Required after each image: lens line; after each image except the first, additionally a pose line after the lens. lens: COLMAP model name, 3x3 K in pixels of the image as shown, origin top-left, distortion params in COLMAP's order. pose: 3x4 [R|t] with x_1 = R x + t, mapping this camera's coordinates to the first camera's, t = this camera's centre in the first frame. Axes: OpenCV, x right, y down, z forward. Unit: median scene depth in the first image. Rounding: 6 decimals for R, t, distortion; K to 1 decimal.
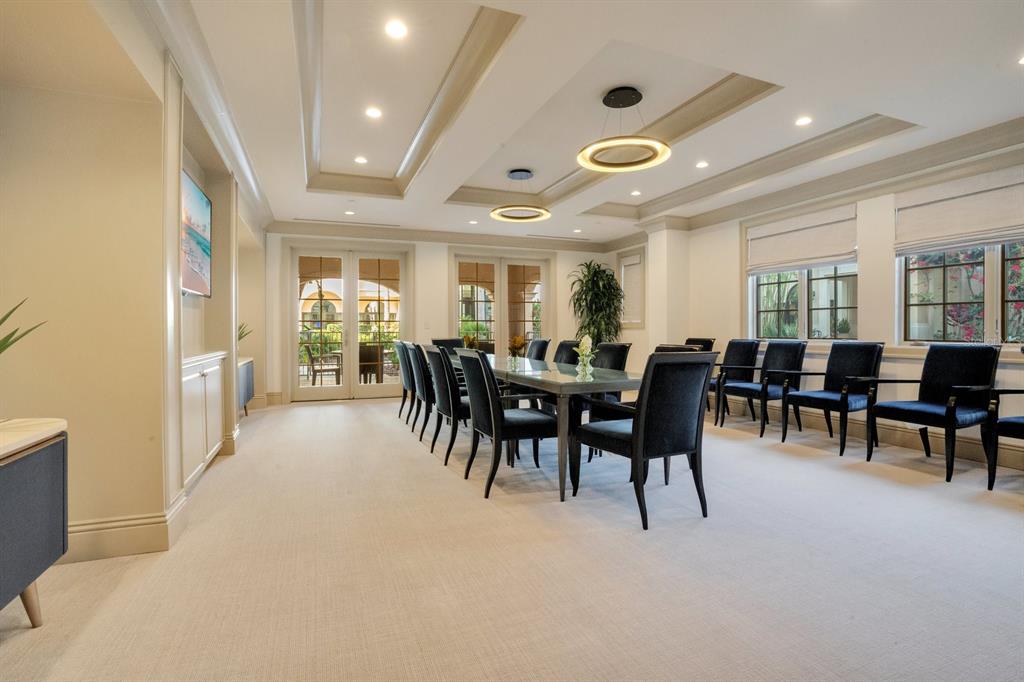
lens RADIAL K [[503.7, 0, 512.0], [0, 503.7, 341.0], [0, 0, 1]] dist [-0.000639, 0.000053]
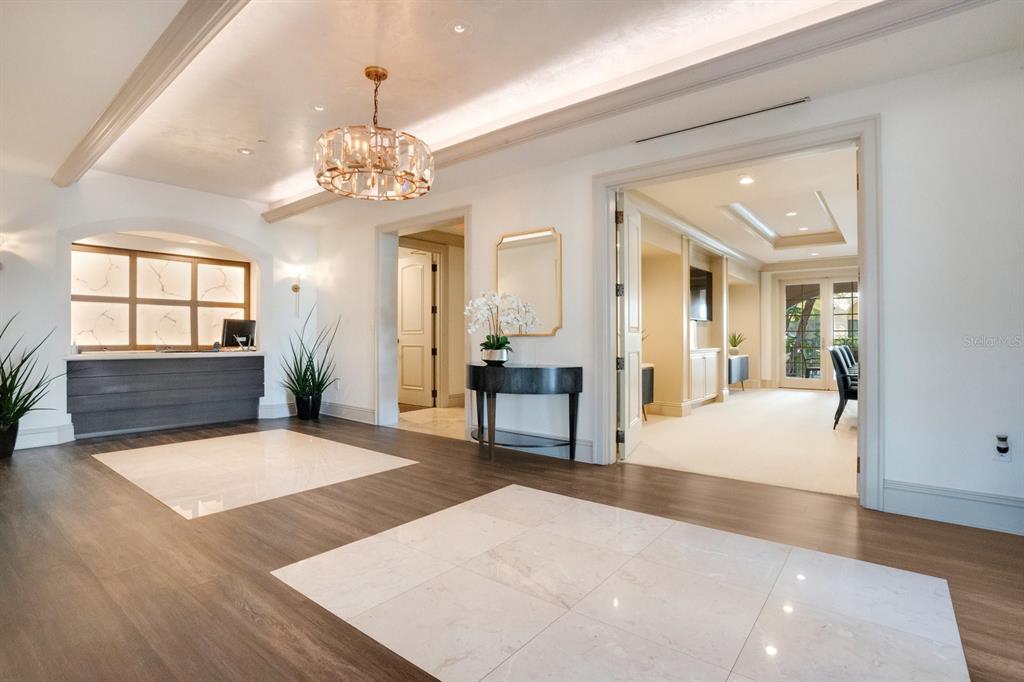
lens RADIAL K [[503.7, 0, 512.0], [0, 503.7, 341.0], [0, 0, 1]] dist [-0.000639, 0.000053]
pose [[0.522744, -0.004290, -0.852479, 0.478889], [-0.013824, 0.999813, -0.013509, 0.022292], [0.852378, 0.018846, 0.522587, -0.497415]]
